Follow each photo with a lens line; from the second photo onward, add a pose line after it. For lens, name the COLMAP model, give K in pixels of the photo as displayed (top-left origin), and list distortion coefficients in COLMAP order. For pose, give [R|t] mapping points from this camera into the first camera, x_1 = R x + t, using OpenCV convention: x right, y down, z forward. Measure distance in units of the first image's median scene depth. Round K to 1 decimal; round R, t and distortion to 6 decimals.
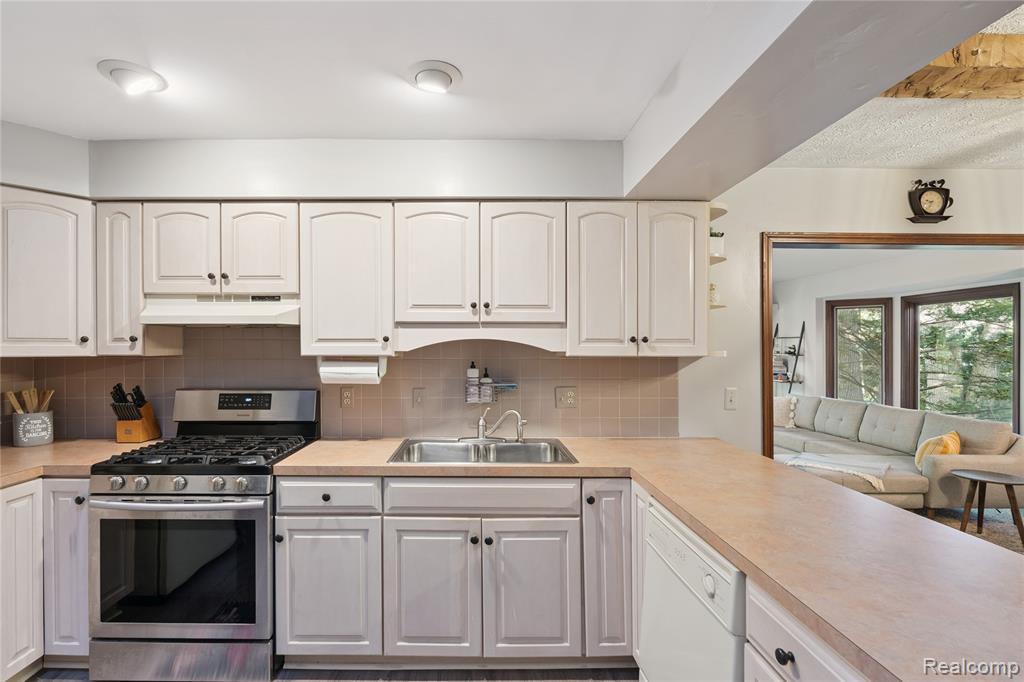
lens RADIAL K [[464.2, 0, 471.6], [0, 464.2, 350.4], [0, 0, 1]] dist [-0.004199, -0.000202]
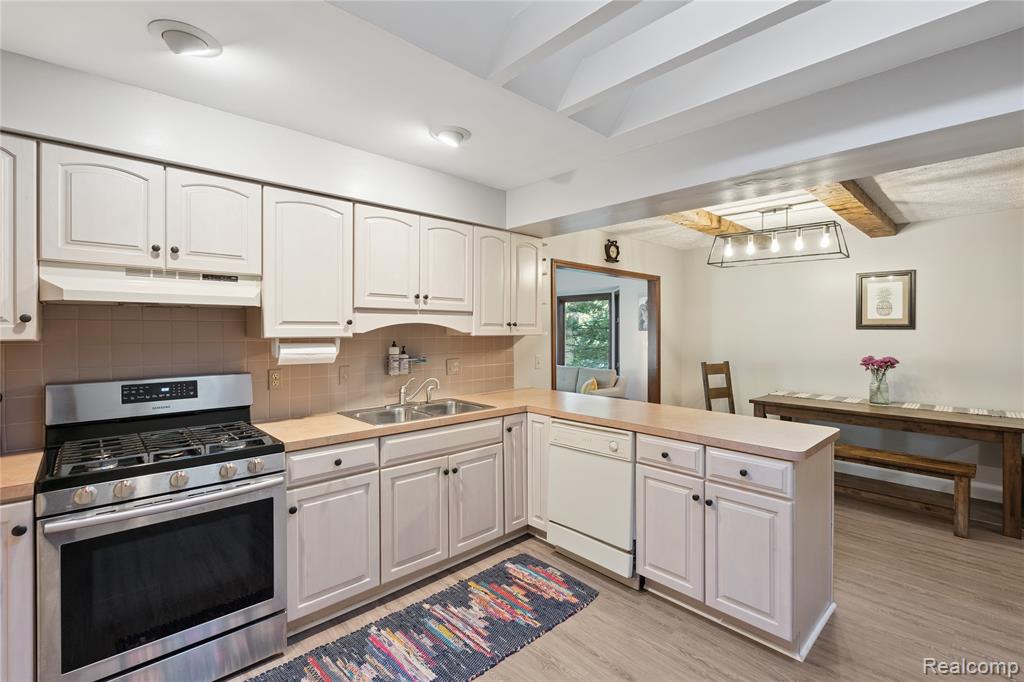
lens RADIAL K [[464.2, 0, 507.4], [0, 464.2, 335.4], [0, 0, 1]] dist [-0.004199, -0.000202]
pose [[0.729029, -0.009586, 0.684416, -0.676189], [0.005864, 0.999953, 0.007759, 0.001317], [-0.684458, -0.001643, 0.729051, -0.091660]]
